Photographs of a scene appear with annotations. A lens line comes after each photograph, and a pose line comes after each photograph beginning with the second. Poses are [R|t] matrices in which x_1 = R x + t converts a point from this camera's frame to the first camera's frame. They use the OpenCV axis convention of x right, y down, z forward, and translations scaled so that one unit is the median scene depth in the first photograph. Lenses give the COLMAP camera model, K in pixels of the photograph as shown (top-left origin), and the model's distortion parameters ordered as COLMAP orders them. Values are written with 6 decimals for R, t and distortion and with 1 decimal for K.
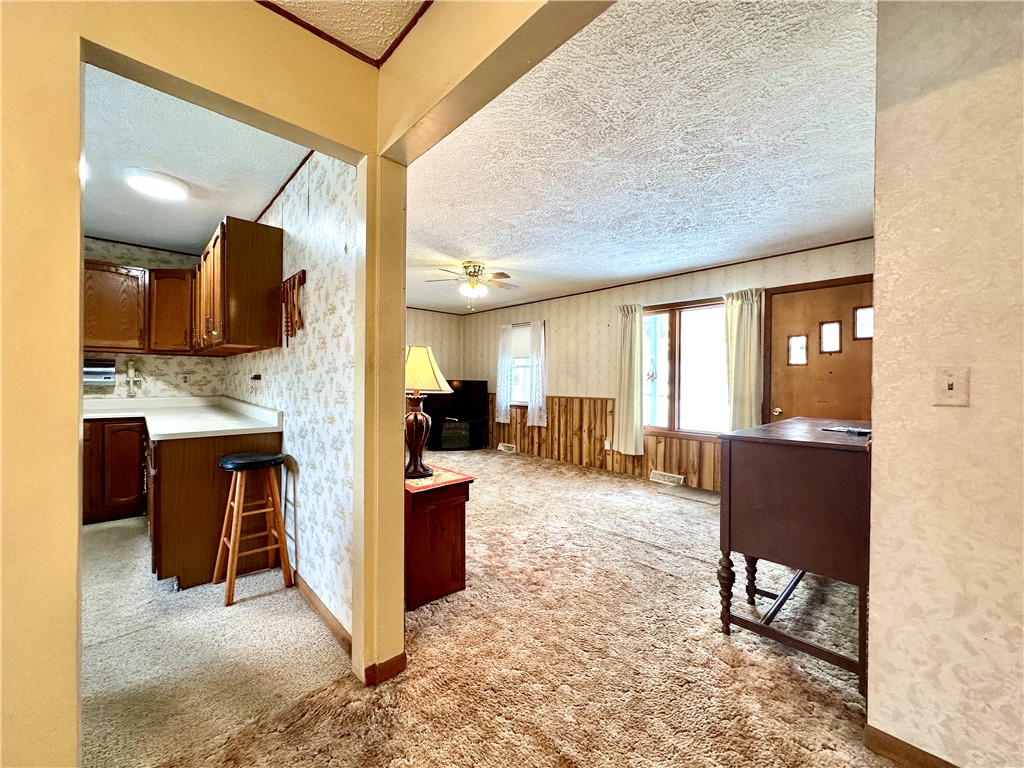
lens RADIAL K [[408.9, 0, 512.0], [0, 408.9, 384.0], [0, 0, 1]] dist [-0.002710, -0.000019]
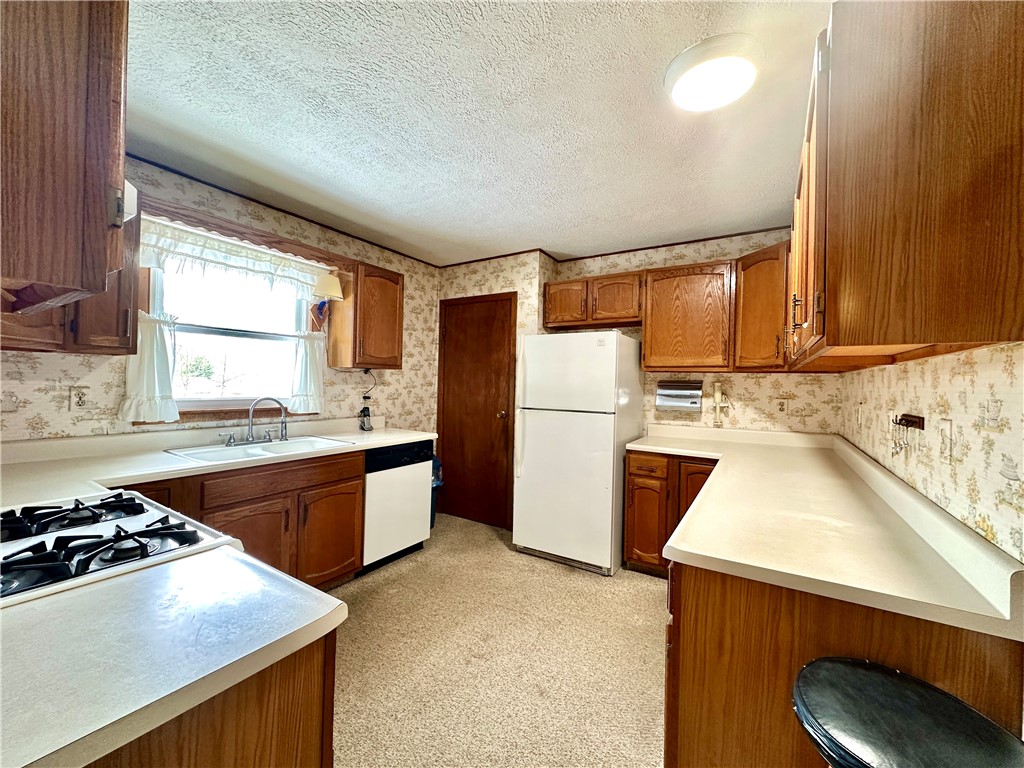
lens RADIAL K [[408.9, 0, 512.0], [0, 408.9, 384.0], [0, 0, 1]] dist [-0.002710, -0.000019]
pose [[0.262315, -0.003967, -0.964974, -0.273564], [-0.024357, 0.999646, -0.010730, -0.034608], [0.964675, 0.026319, 0.262125, 0.410863]]
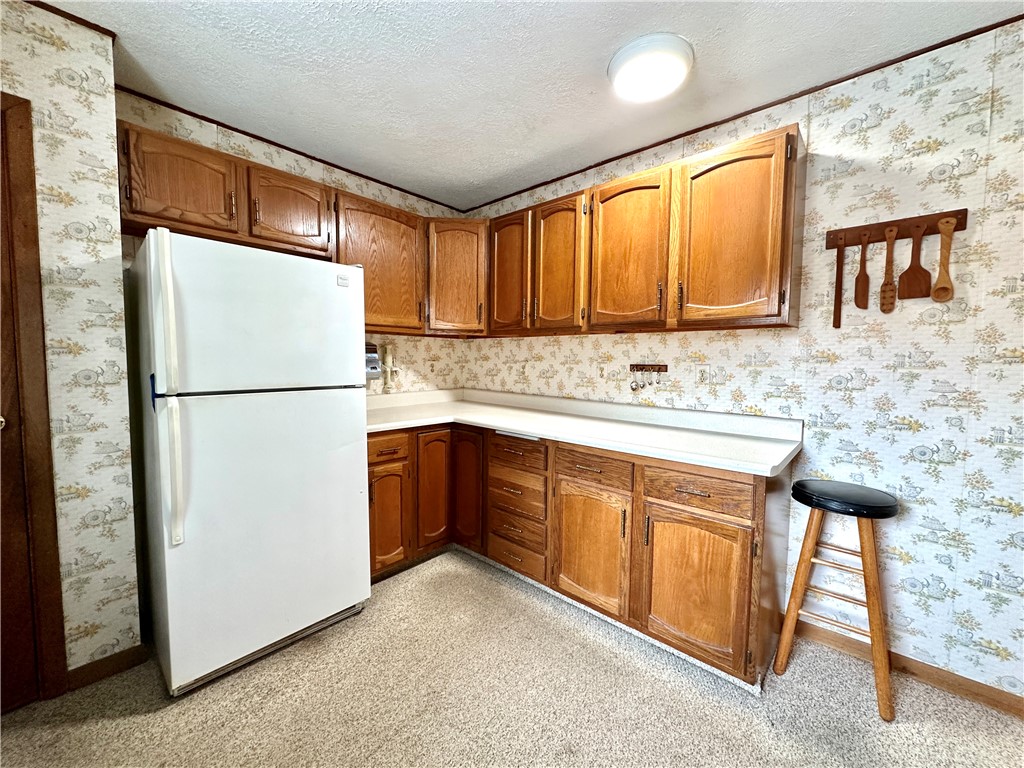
lens RADIAL K [[408.9, 0, 512.0], [0, 408.9, 384.0], [0, 0, 1]] dist [-0.002710, -0.000019]
pose [[0.995489, -0.007374, 0.094585, -0.802184], [0.002156, 0.998476, 0.055148, -0.025451], [-0.094848, -0.054695, 0.993988, 0.243402]]
